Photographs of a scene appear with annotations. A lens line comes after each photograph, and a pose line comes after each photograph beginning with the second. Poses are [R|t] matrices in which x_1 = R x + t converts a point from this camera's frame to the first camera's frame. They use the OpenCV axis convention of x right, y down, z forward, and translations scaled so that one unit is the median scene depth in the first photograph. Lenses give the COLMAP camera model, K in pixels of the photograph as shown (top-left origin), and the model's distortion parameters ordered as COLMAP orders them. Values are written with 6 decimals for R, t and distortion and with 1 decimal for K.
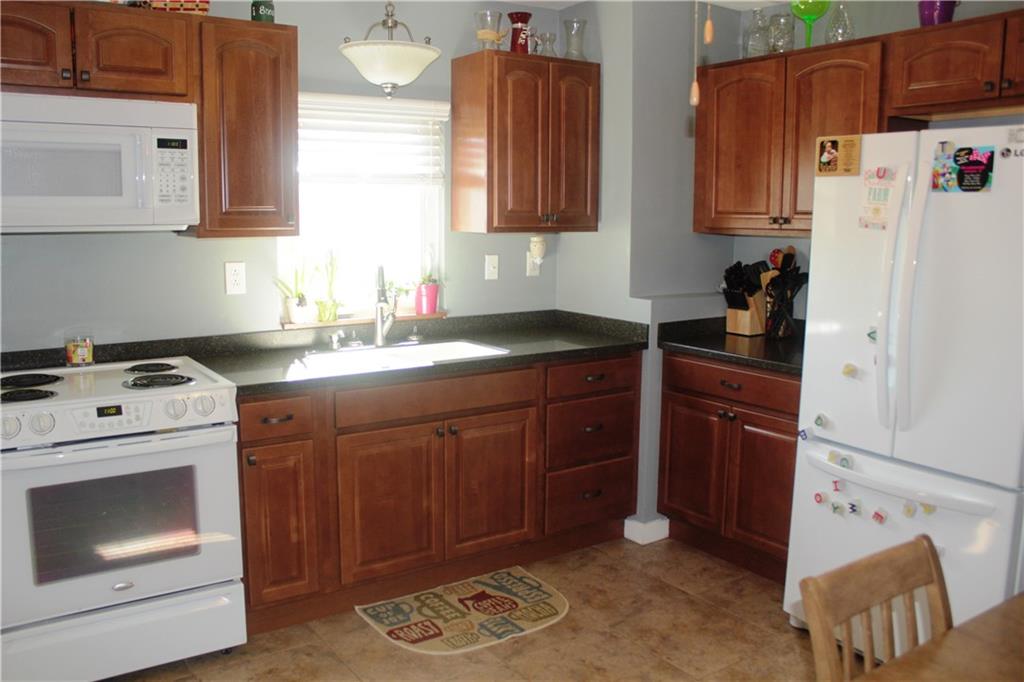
lens RADIAL K [[862.6, 0, 510.4], [0, 862.6, 344.9], [0, 0, 1]] dist [-0.095277, 0.068302]
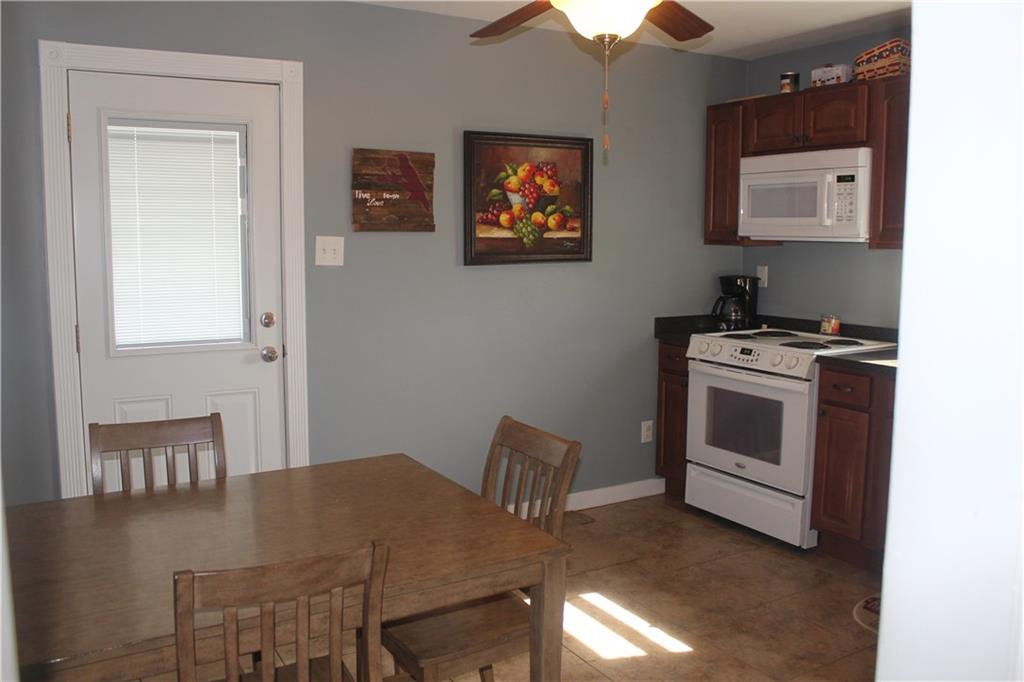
lens RADIAL K [[862.6, 0, 509.9], [0, 862.6, 336.7], [0, 0, 1]] dist [-0.095277, 0.068302]
pose [[-0.046208, 0.122144, -0.991436, 1.035207], [-0.149197, 0.980520, 0.127753, -0.081149], [0.987727, 0.153823, -0.027084, 0.542278]]
